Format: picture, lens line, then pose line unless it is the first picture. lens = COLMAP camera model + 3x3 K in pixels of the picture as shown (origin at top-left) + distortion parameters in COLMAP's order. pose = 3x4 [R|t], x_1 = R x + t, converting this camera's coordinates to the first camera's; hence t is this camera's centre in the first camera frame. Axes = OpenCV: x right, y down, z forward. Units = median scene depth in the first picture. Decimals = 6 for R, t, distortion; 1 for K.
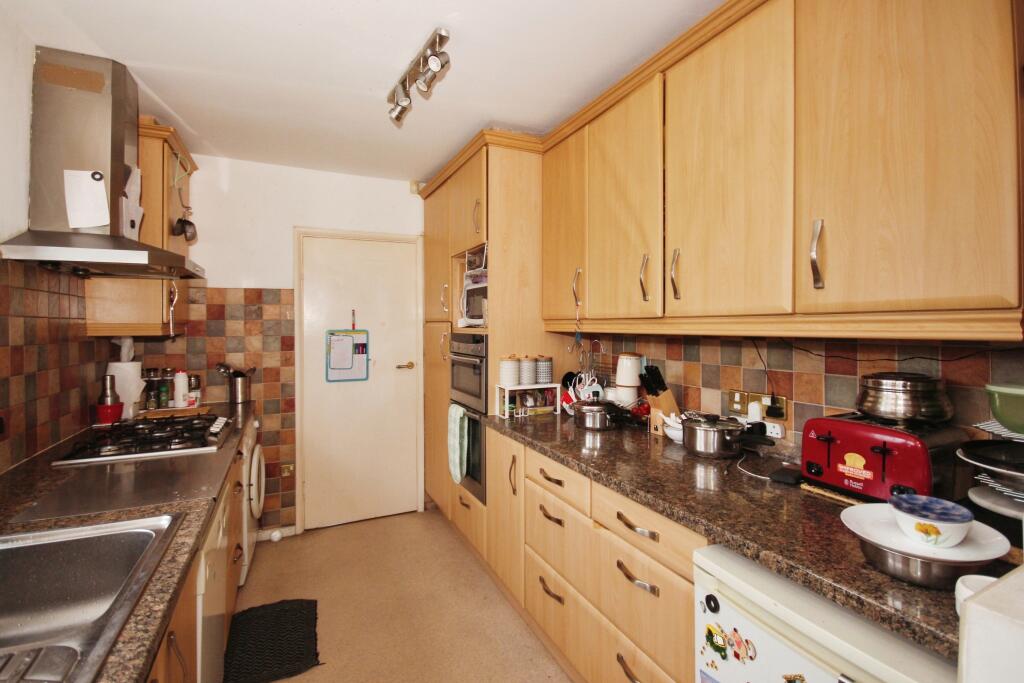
lens RADIAL K [[480.7, 0, 522.2], [0, 480.7, 319.4], [0, 0, 1]] dist [0.000069, -0.000131]
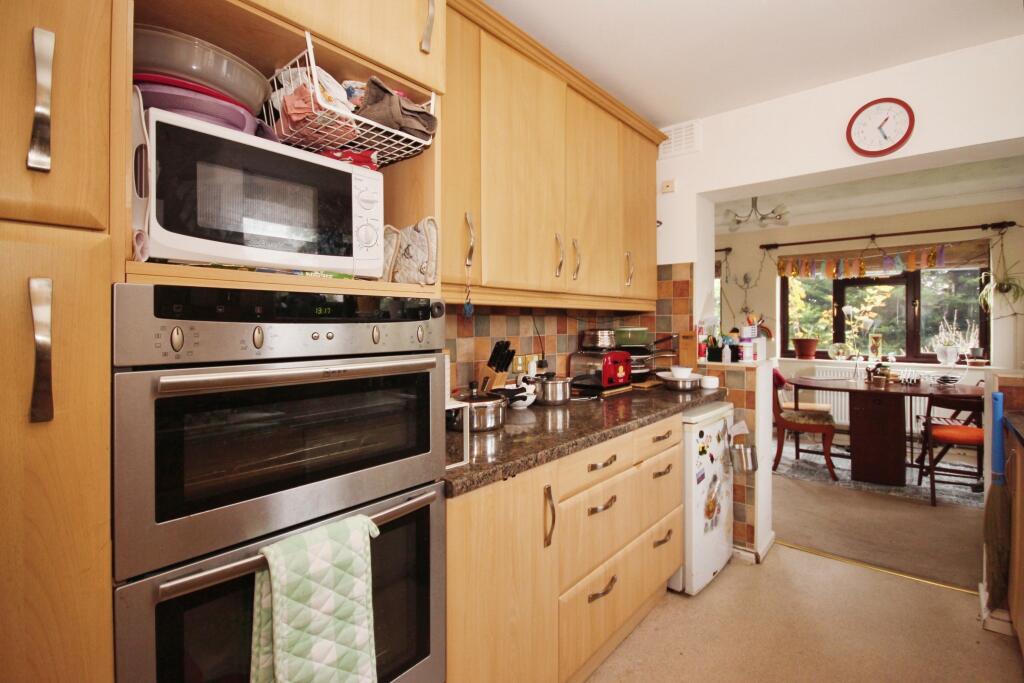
lens RADIAL K [[477.0, 0, 512.8], [0, 477.0, 330.9], [0, 0, 1]] dist [-0.000417, -0.000047]
pose [[-0.434736, -0.001035, 0.900557, -0.637253], [0.000156, 0.999999, 0.001225, 0.077933], [-0.900558, 0.000673, -0.434735, 1.468744]]
